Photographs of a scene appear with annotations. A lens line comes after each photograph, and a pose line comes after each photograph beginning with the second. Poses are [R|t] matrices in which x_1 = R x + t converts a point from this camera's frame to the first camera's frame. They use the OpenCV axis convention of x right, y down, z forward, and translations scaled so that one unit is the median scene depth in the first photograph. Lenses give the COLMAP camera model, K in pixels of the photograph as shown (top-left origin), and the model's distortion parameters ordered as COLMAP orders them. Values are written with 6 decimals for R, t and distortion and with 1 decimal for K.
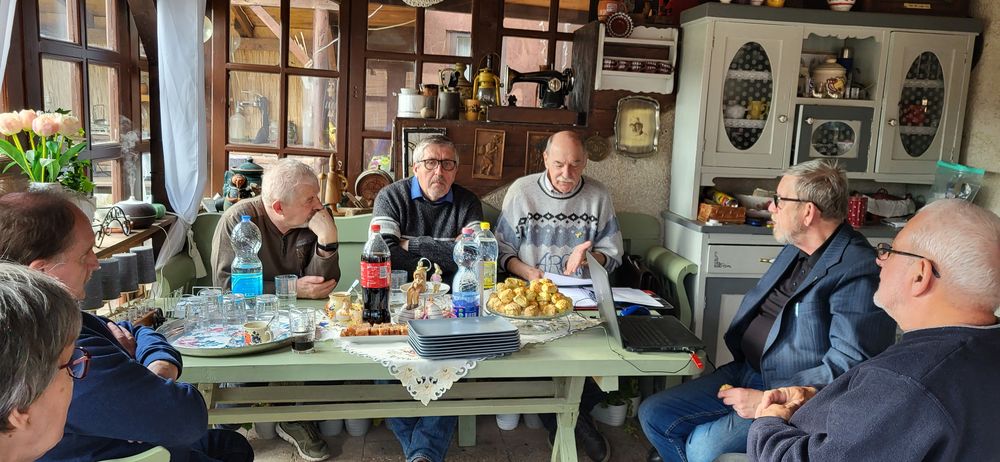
lens RADIAL K [[803.6, 0, 514.0], [0, 803.6, 227.3], [0, 0, 1]] dist [0.046750, -0.005581]
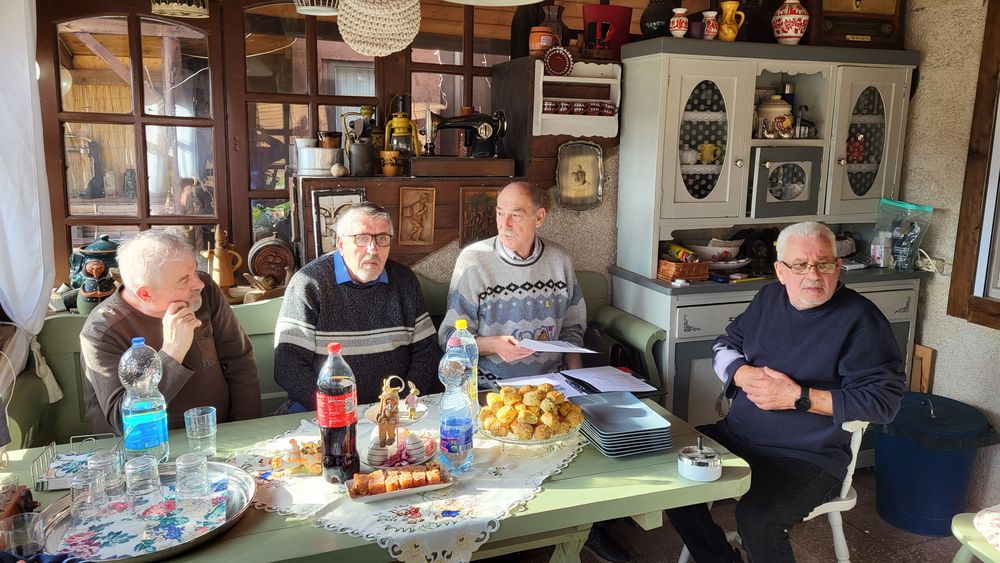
lens RADIAL K [[795.7, 0, 522.6], [0, 795.7, 266.4], [0, 0, 1]] dist [0.052273, -0.004445]
pose [[0.973975, -0.067836, 0.216268, -0.110986], [0.059620, 0.997238, 0.044297, -0.070479], [-0.218675, -0.030251, 0.975329, 0.157954]]
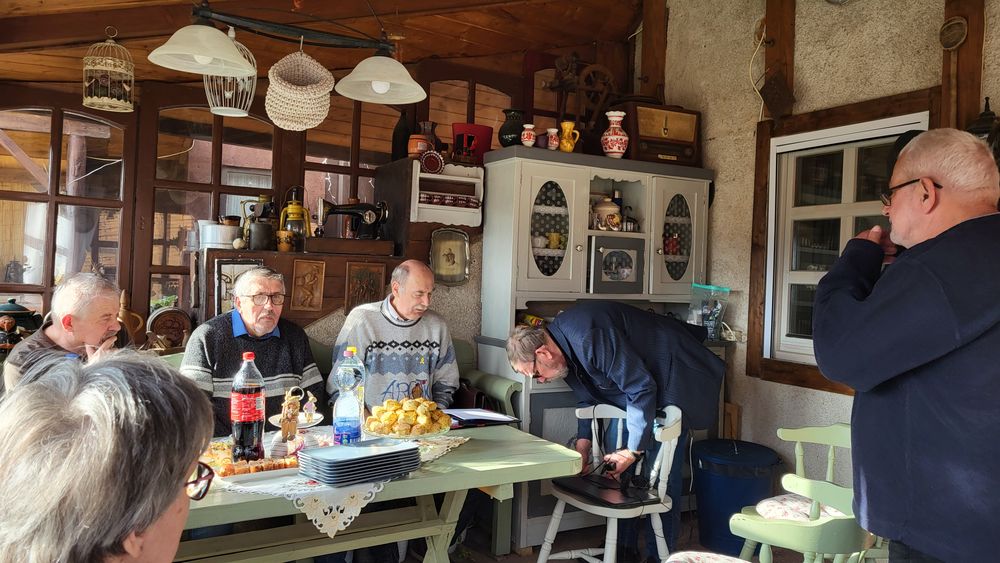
lens RADIAL K [[795.7, 0, 522.6], [0, 795.7, 266.4], [0, 0, 1]] dist [0.052273, -0.004445]
pose [[0.925679, -0.013453, 0.378070, -0.161105], [0.064113, 0.990490, -0.121731, 0.021893], [-0.372837, 0.136923, 0.917739, 0.006208]]
